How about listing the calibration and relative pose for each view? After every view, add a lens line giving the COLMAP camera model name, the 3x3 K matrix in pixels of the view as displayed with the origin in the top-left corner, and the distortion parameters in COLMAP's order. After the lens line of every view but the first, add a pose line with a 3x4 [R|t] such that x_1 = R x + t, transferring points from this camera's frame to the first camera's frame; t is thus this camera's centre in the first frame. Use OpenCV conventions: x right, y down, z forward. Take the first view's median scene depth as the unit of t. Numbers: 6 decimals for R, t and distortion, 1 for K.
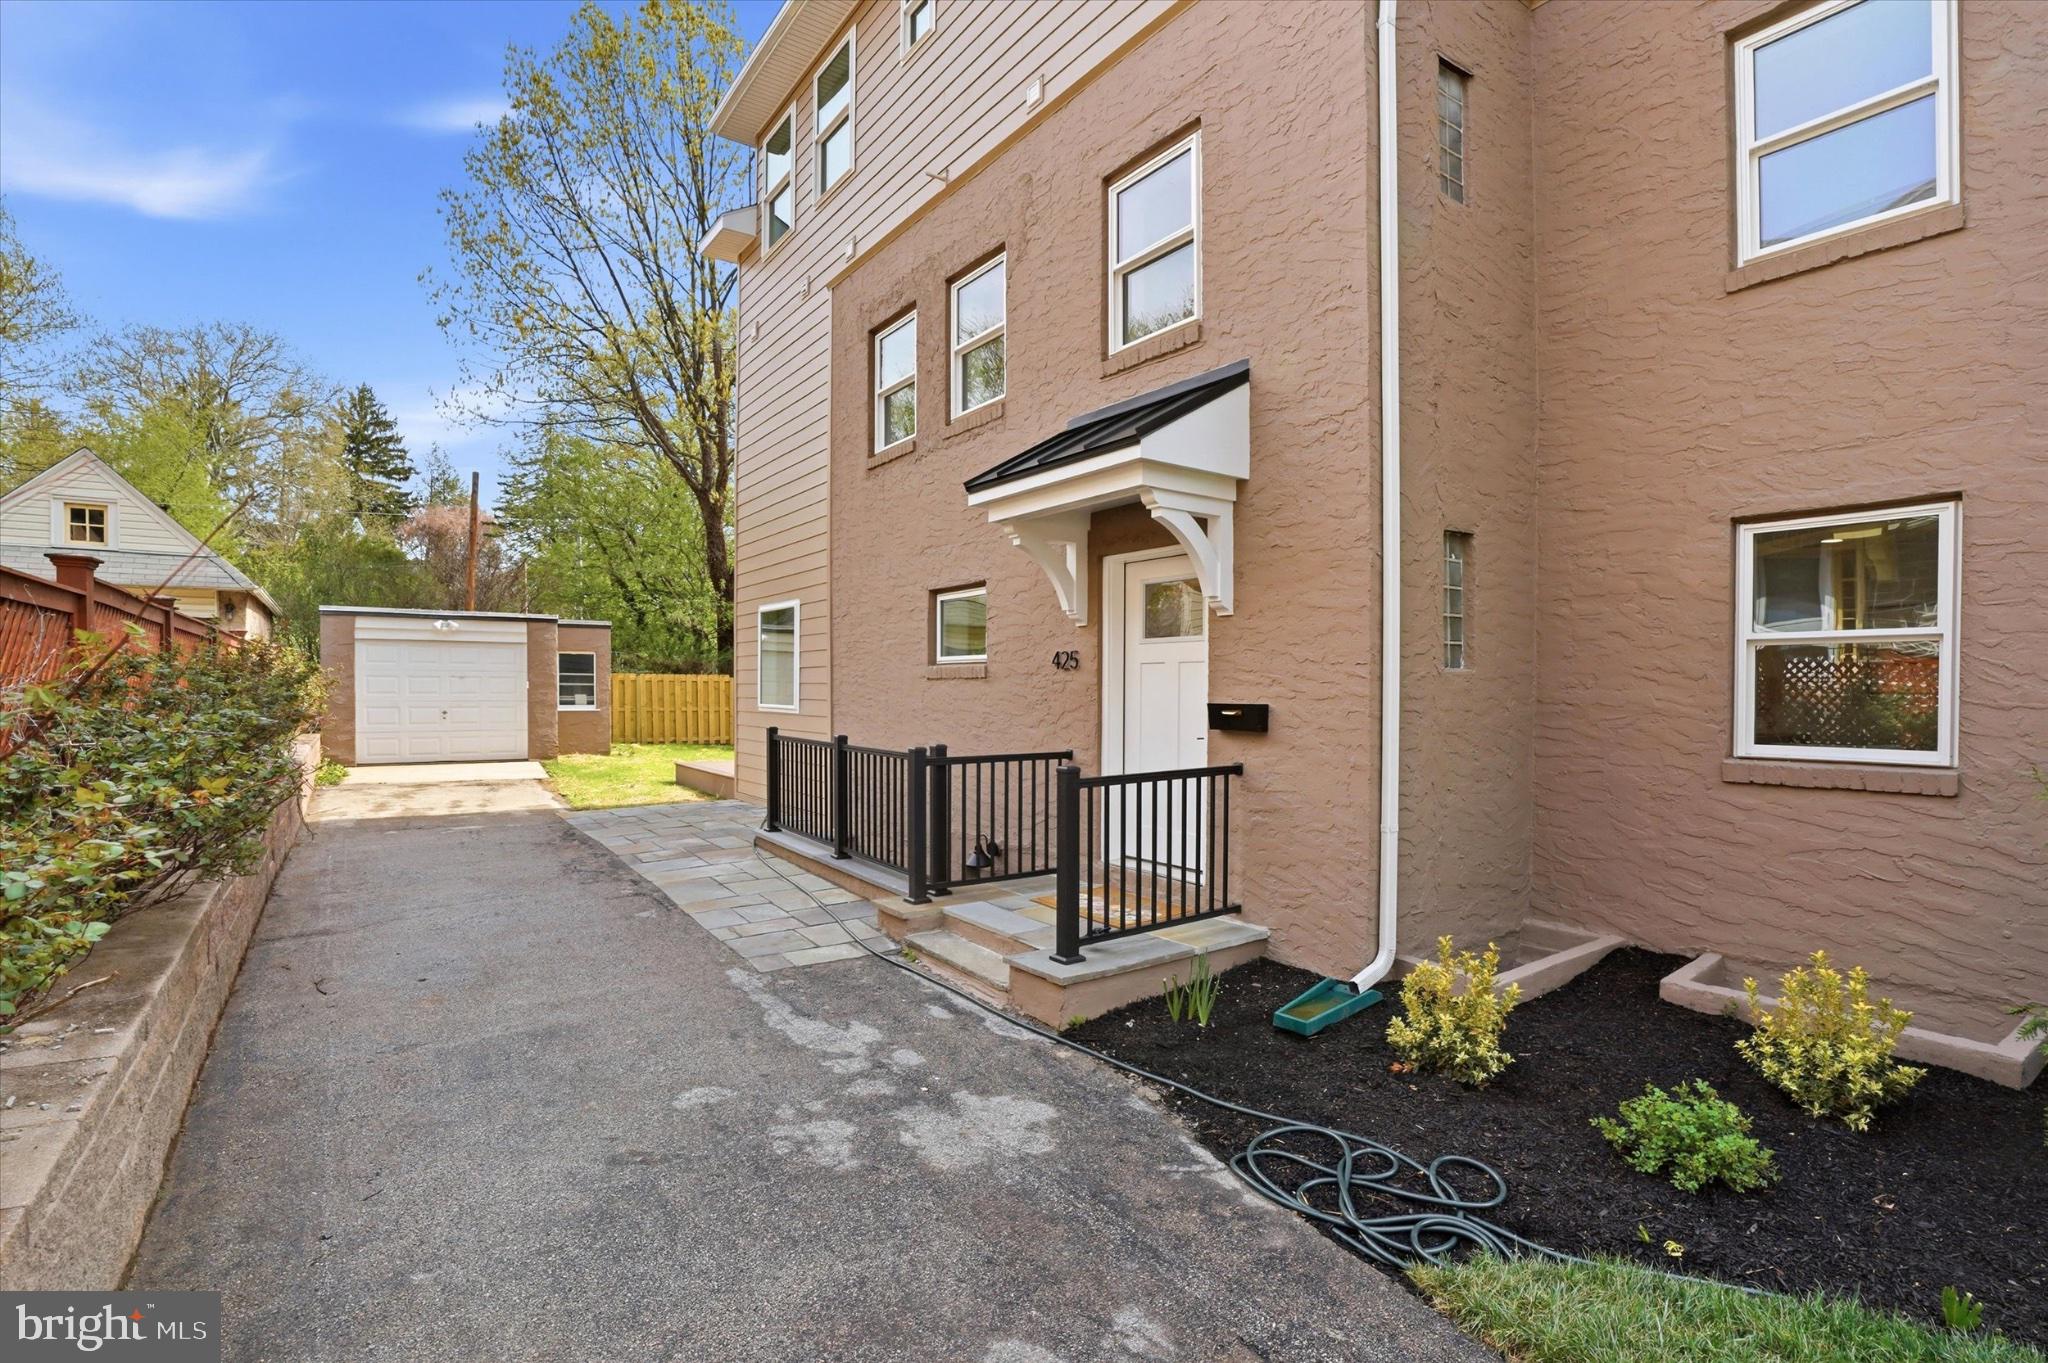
lens RADIAL K [[965.2, 0, 1005.5], [0, 965.2, 713.0], [0, 0, 1]] dist [-0.051824, 0.007127]
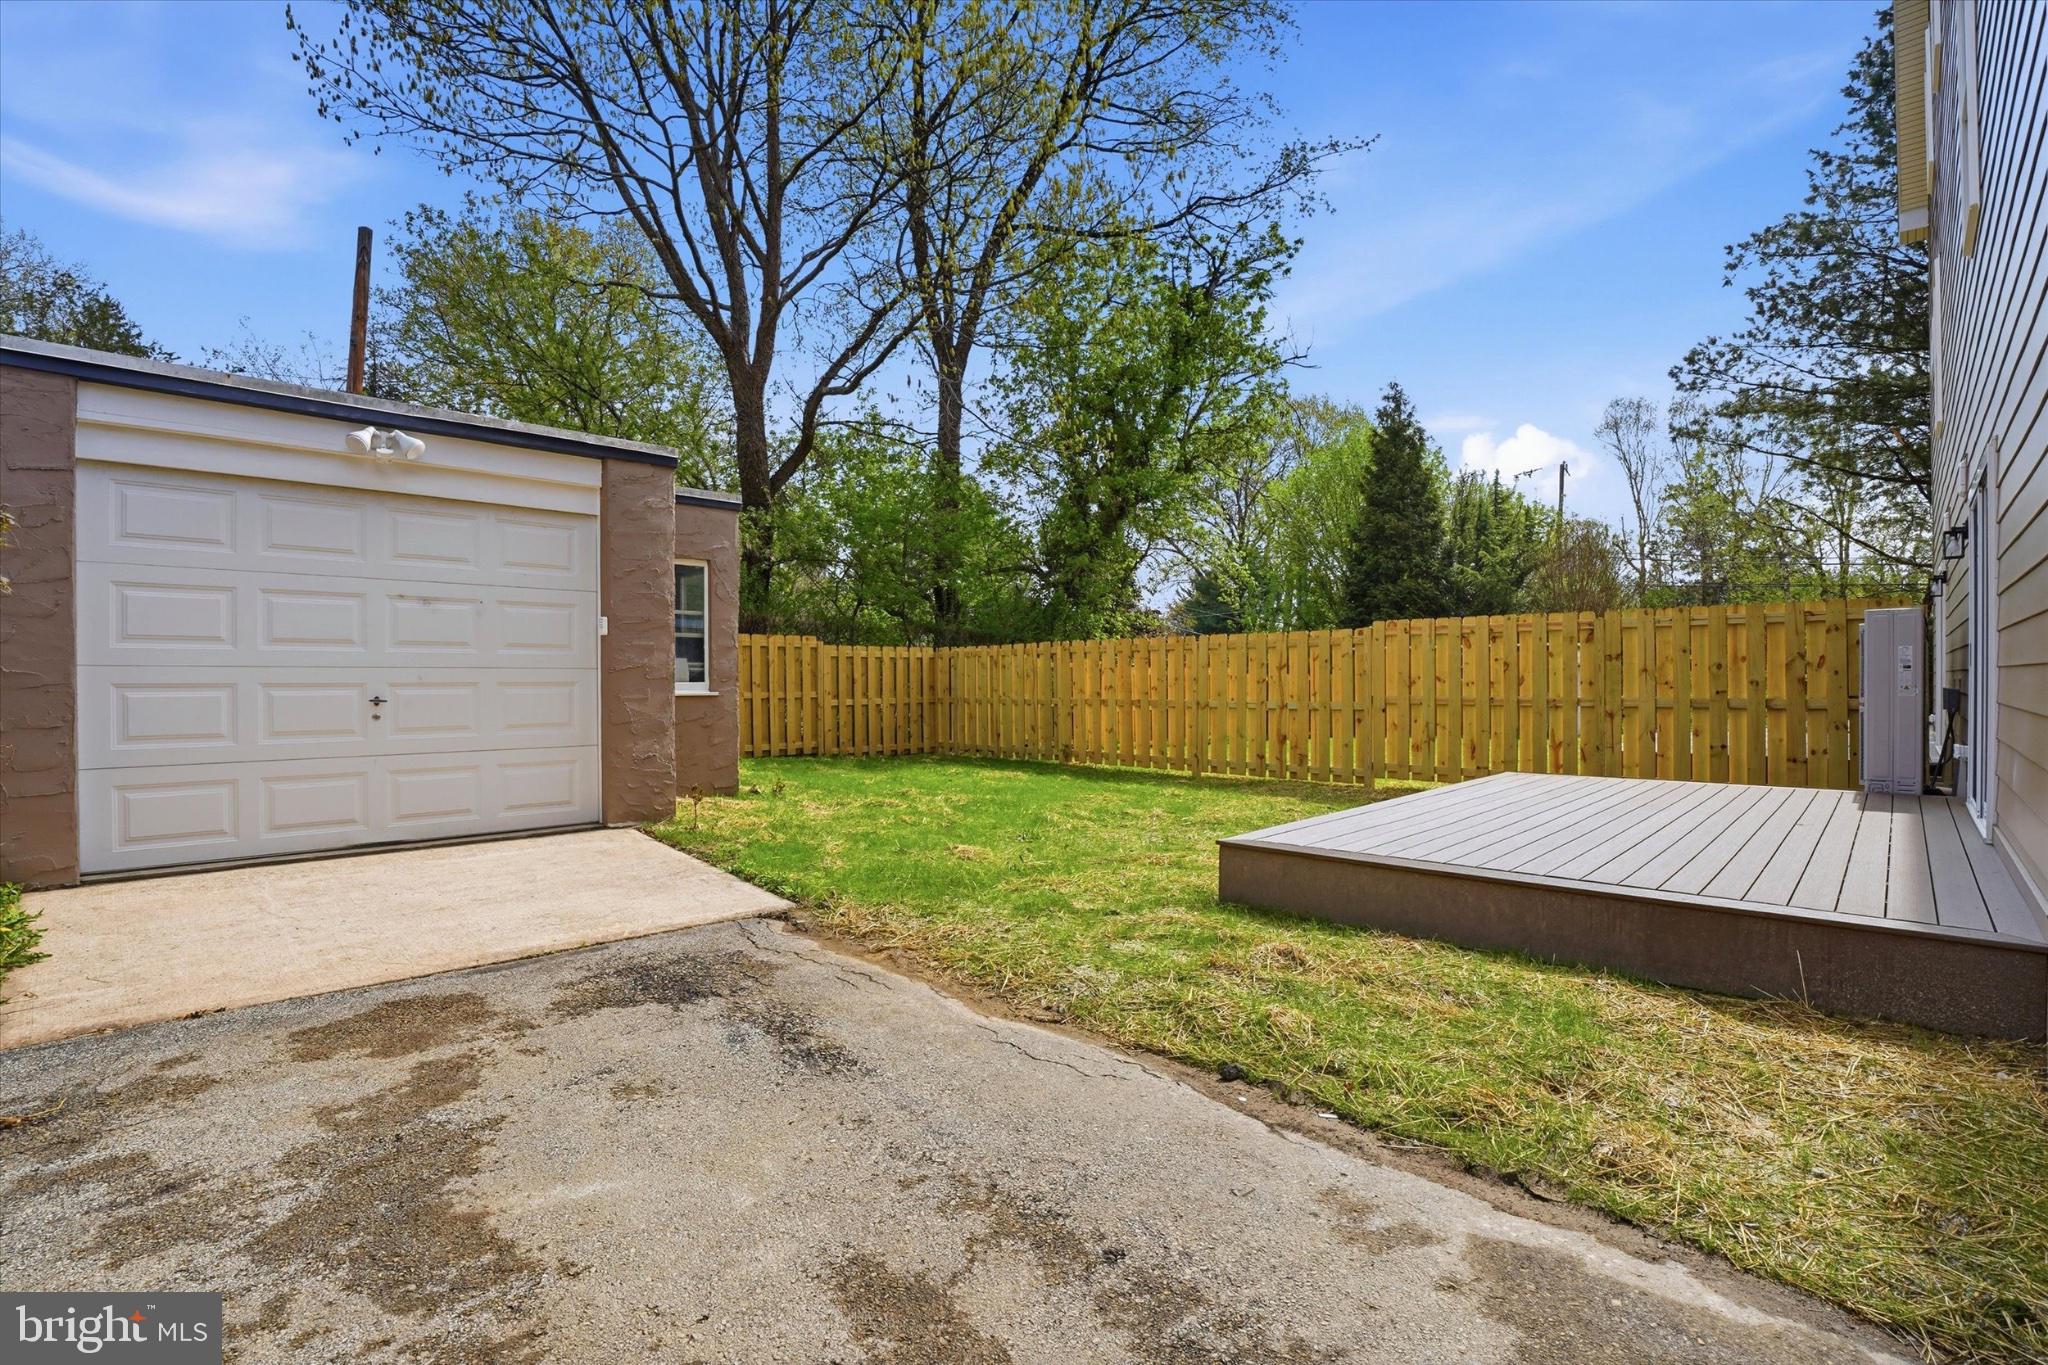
lens RADIAL K [[965.2, 0, 1029.6], [0, 965.2, 684.3], [0, 0, 1]] dist [-0.051824, 0.007127]
pose [[0.982210, -0.012175, 0.187389, -0.419809], [0.015708, 0.999726, -0.017376, 0.003038], [-0.187126, 0.020011, 0.982132, 0.616538]]
